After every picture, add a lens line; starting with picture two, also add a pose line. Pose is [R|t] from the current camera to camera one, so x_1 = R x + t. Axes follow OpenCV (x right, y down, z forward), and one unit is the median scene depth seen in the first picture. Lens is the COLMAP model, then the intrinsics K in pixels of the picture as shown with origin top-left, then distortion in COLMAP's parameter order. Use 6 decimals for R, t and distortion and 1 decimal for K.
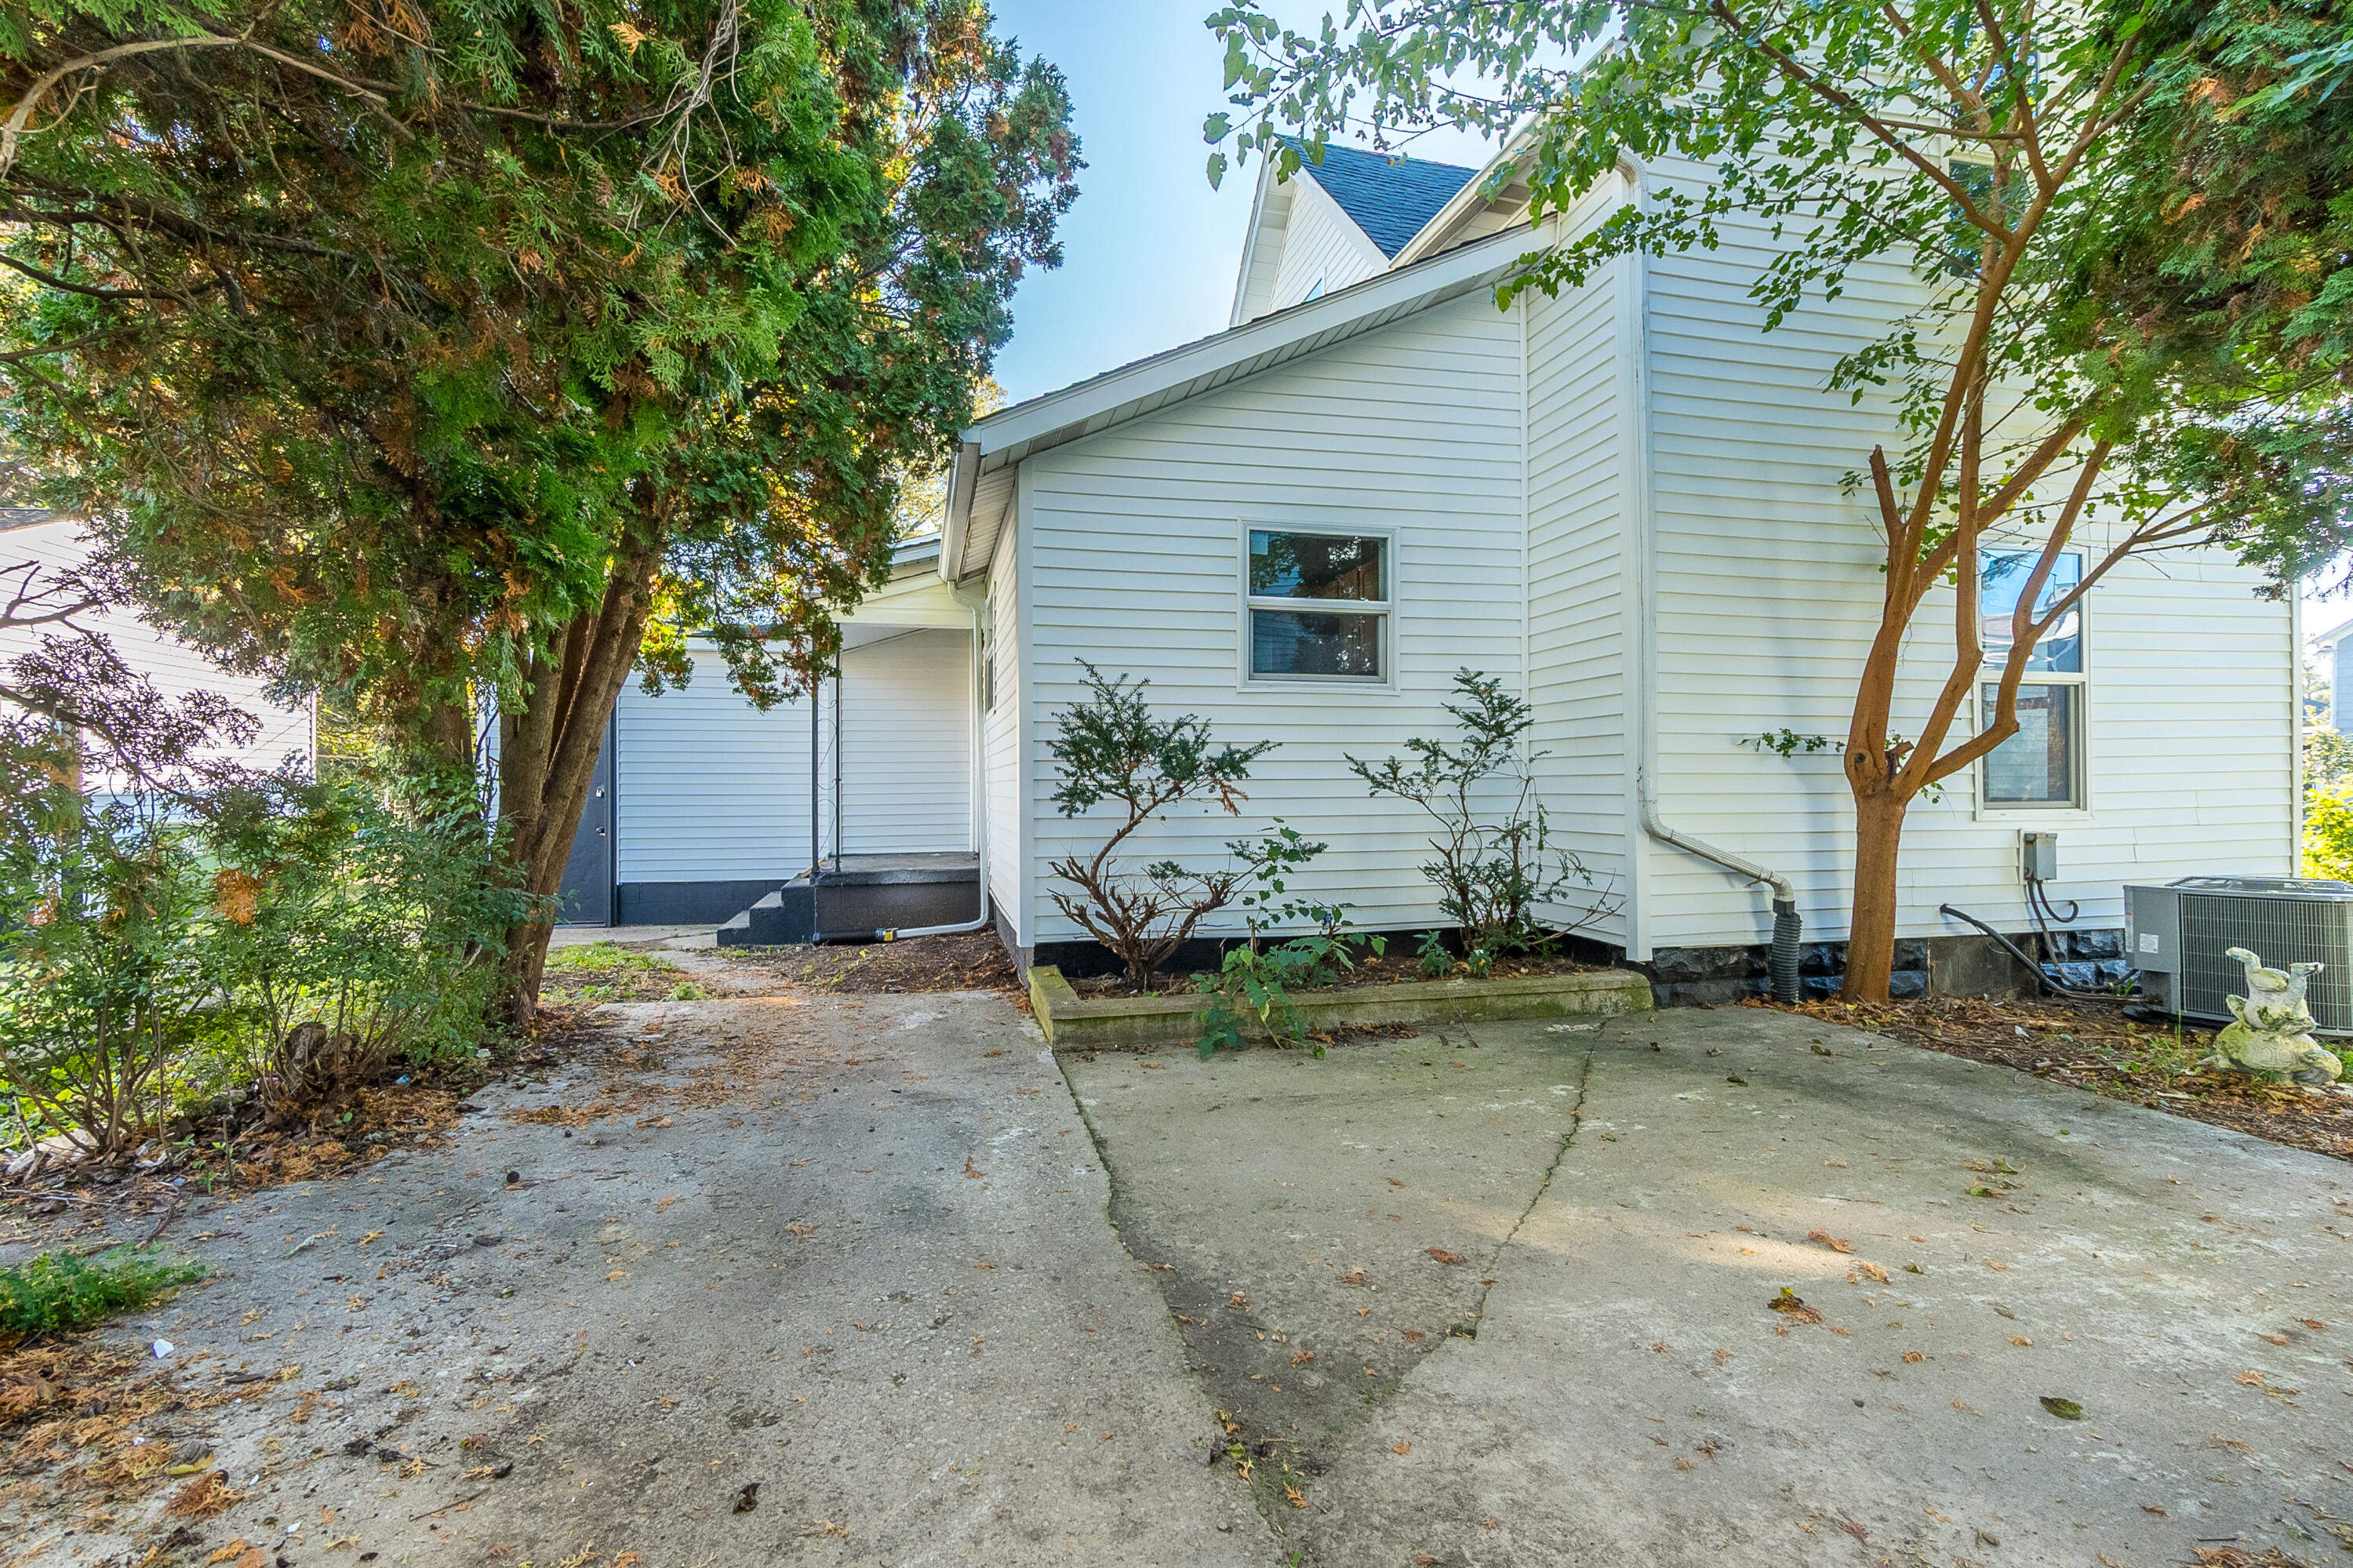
lens RADIAL K [[1003.2, 0, 1167.3], [0, 1003.2, 780.3], [0, 0, 1]] dist [0.012971, 0.000469]
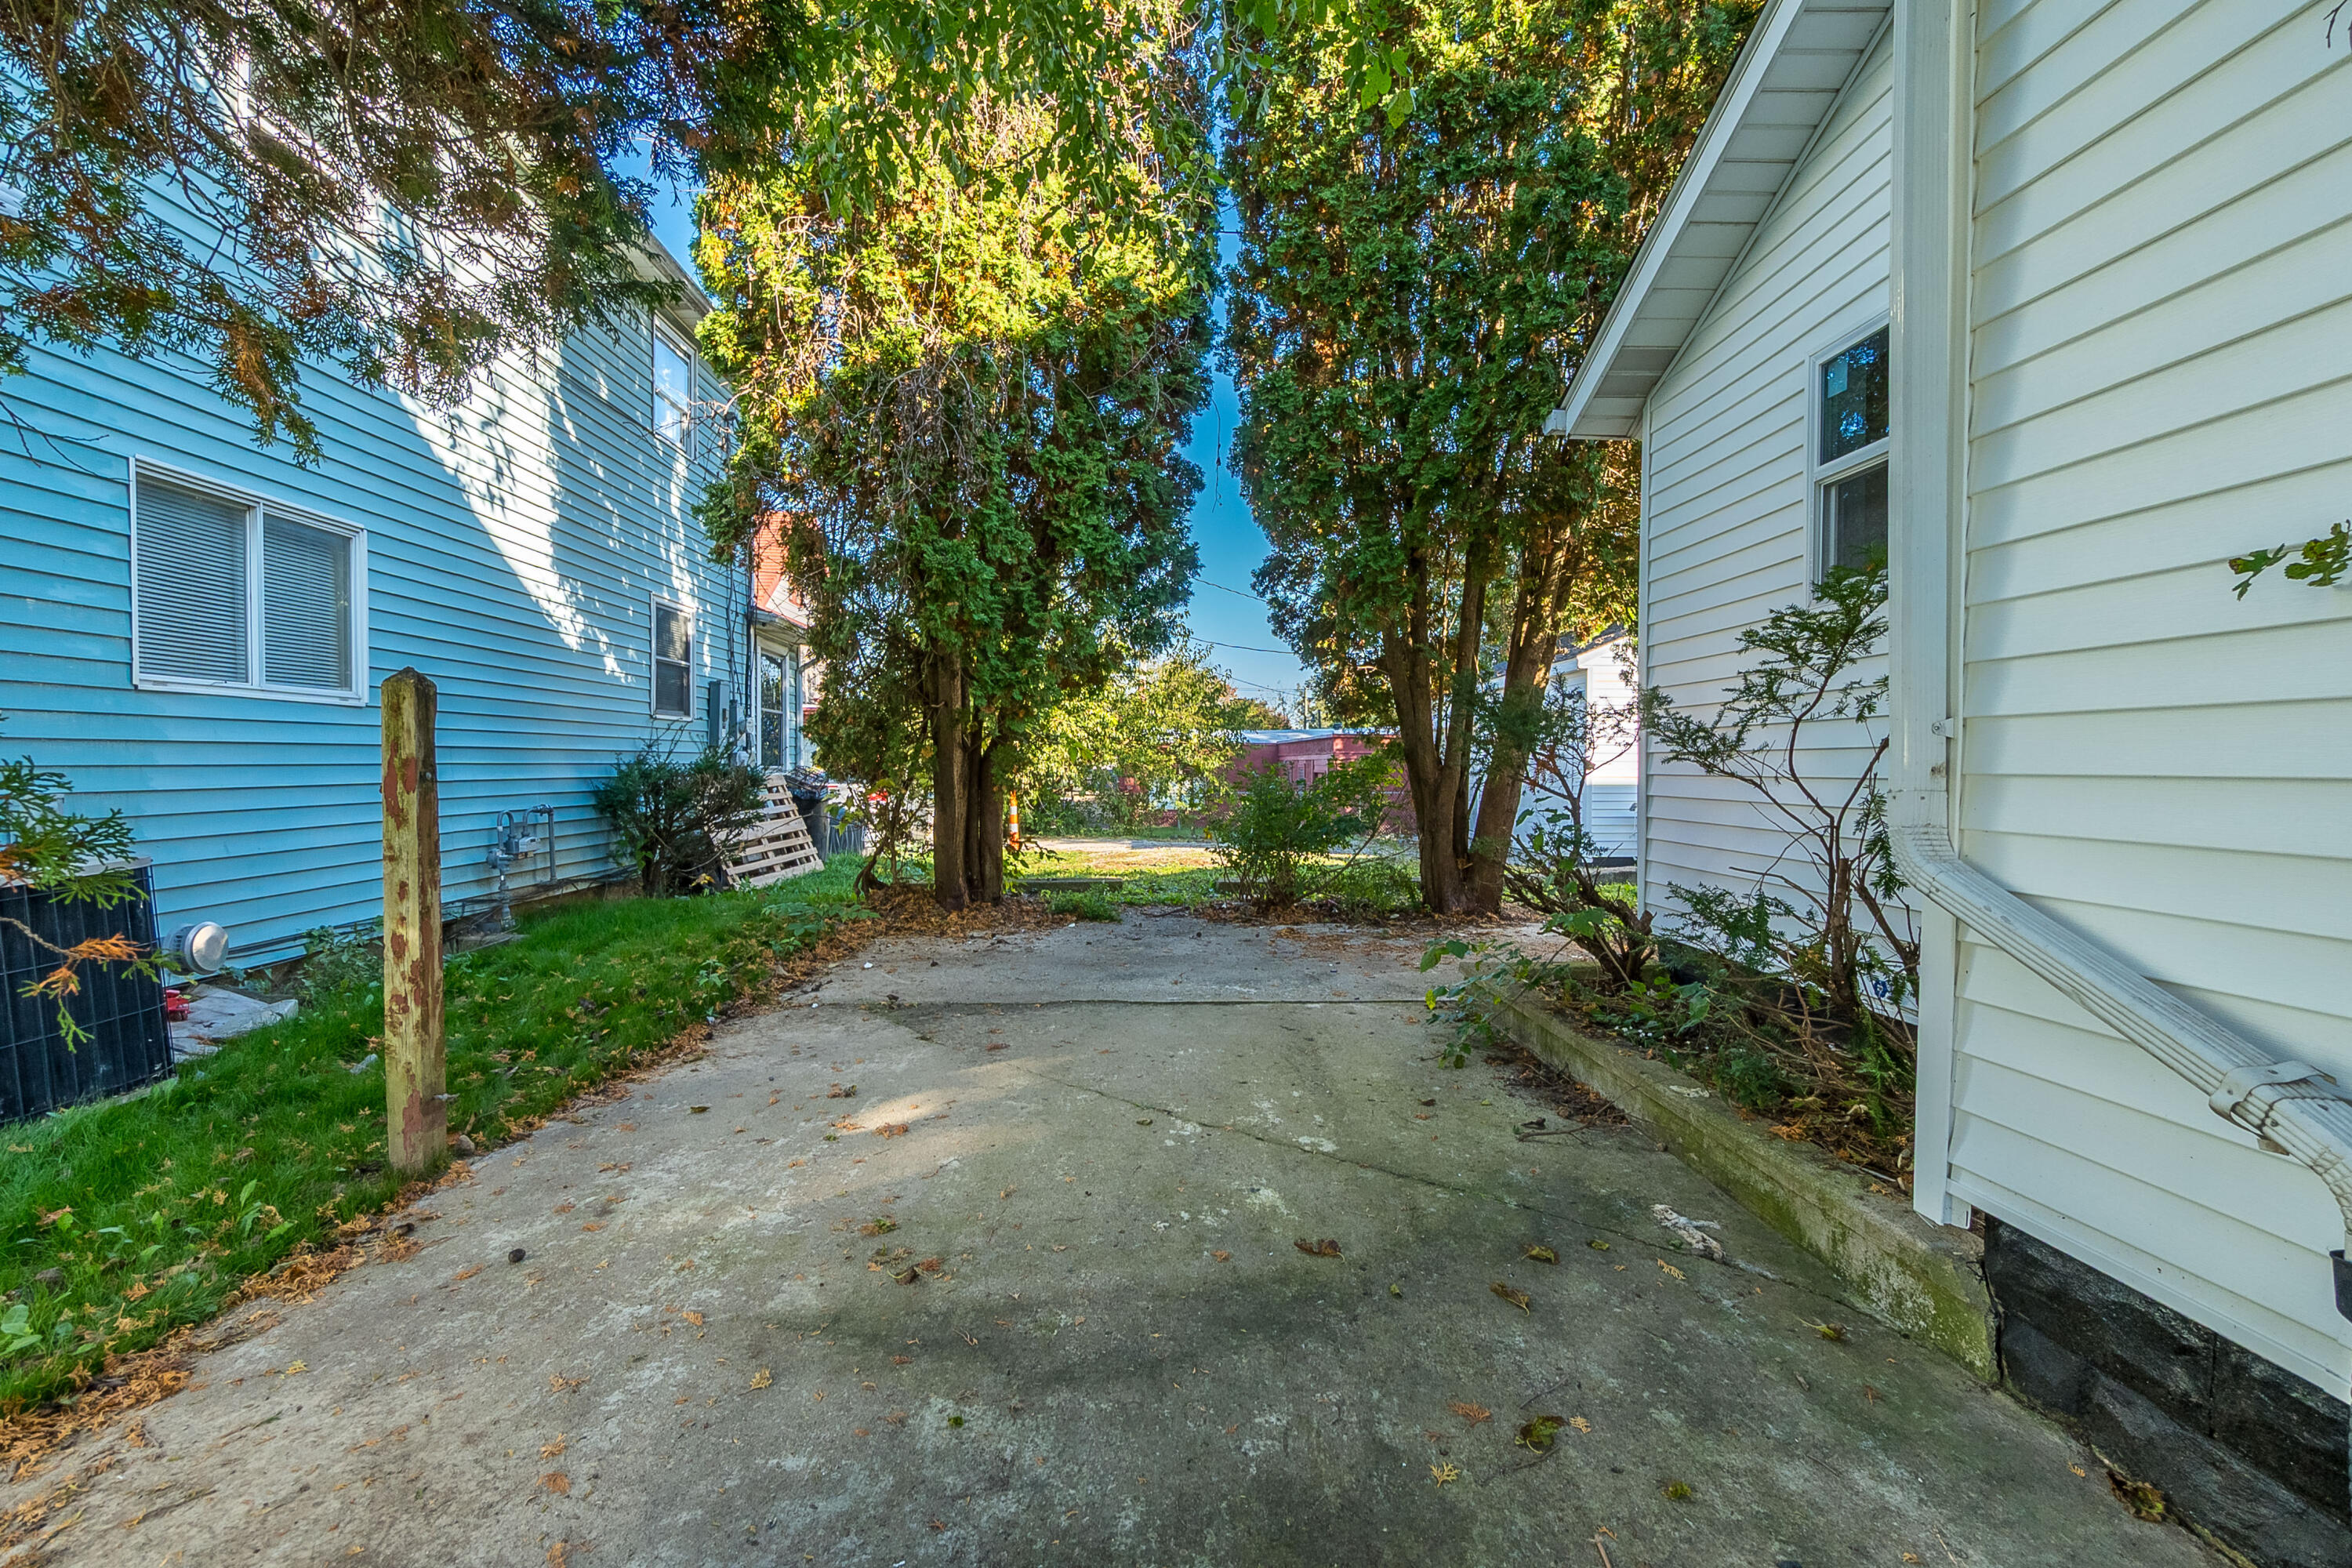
lens RADIAL K [[1002.8, 0, 1173.5], [0, 1002.8, 784.4], [0, 0, 1]] dist [0.012971, 0.000469]
pose [[-0.199630, 0.016904, -0.979726, 1.414969], [0.000910, 0.999854, 0.017066, 0.018657], [0.979871, 0.002515, -0.199616, 1.262507]]
